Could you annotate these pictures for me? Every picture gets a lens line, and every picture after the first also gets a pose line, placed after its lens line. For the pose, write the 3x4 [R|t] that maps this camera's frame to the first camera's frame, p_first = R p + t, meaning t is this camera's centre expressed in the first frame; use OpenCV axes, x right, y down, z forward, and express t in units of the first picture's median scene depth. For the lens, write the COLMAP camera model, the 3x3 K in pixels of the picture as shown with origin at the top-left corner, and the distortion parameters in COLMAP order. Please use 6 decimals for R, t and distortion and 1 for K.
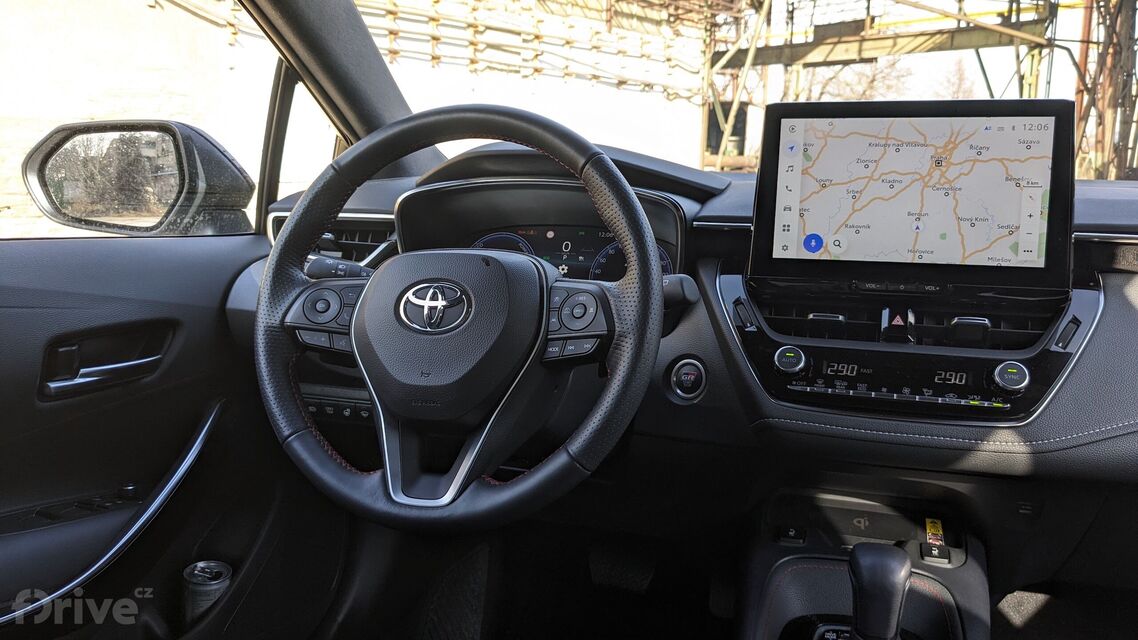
lens RADIAL K [[914.1, 0, 566.8], [0, 914.1, 325.9], [0, 0, 1]] dist [0.050642, -0.091136]
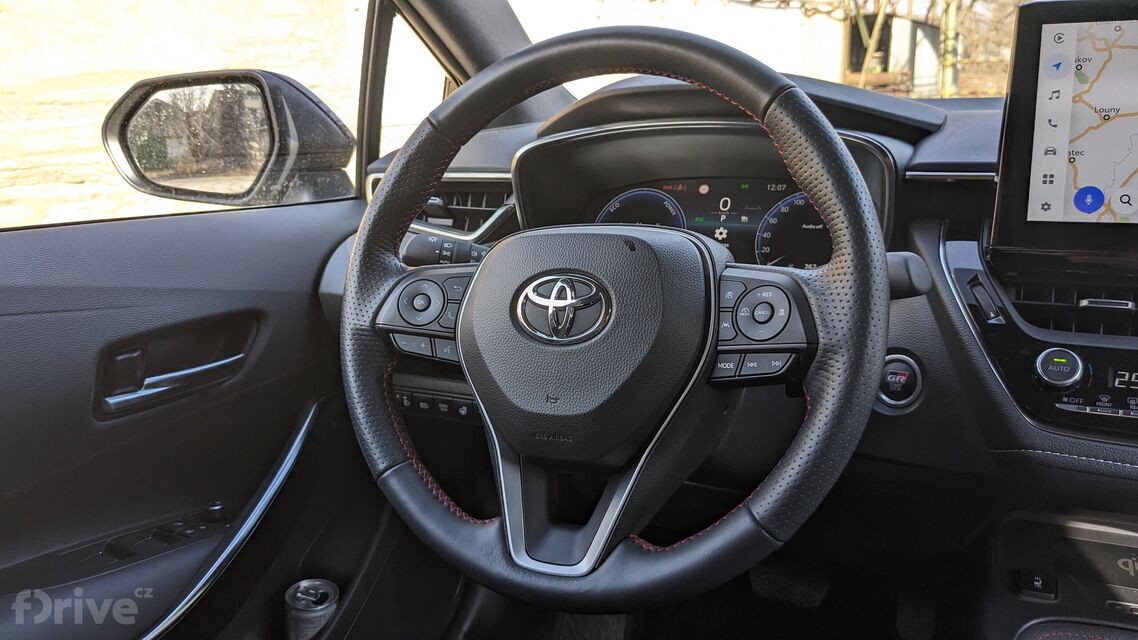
lens RADIAL K [[914.1, 0, 560.5], [0, 914.1, 322.3], [0, 0, 1]] dist [0.050642, -0.091136]
pose [[0.989069, -0.009992, -0.147118, -0.029994], [0.020165, 0.997494, 0.067818, -0.047904], [0.146071, -0.070043, 0.986791, 0.213498]]
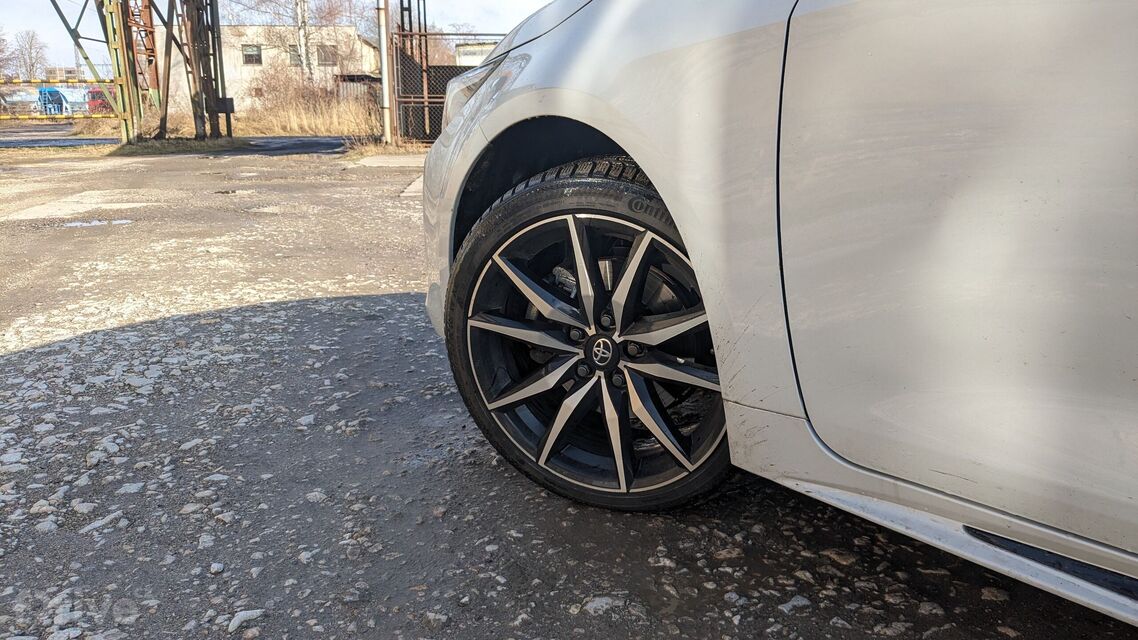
lens RADIAL K [[914.1, 0, 572.7], [0, 914.1, 326.2], [0, 0, 1]] dist [0.050642, -0.091136]
pose [[0.562816, -0.212820, 0.798715, -1.401304], [0.168292, 0.975550, 0.141351, 0.117701], [-0.809269, 0.054863, 0.584871, 0.894034]]
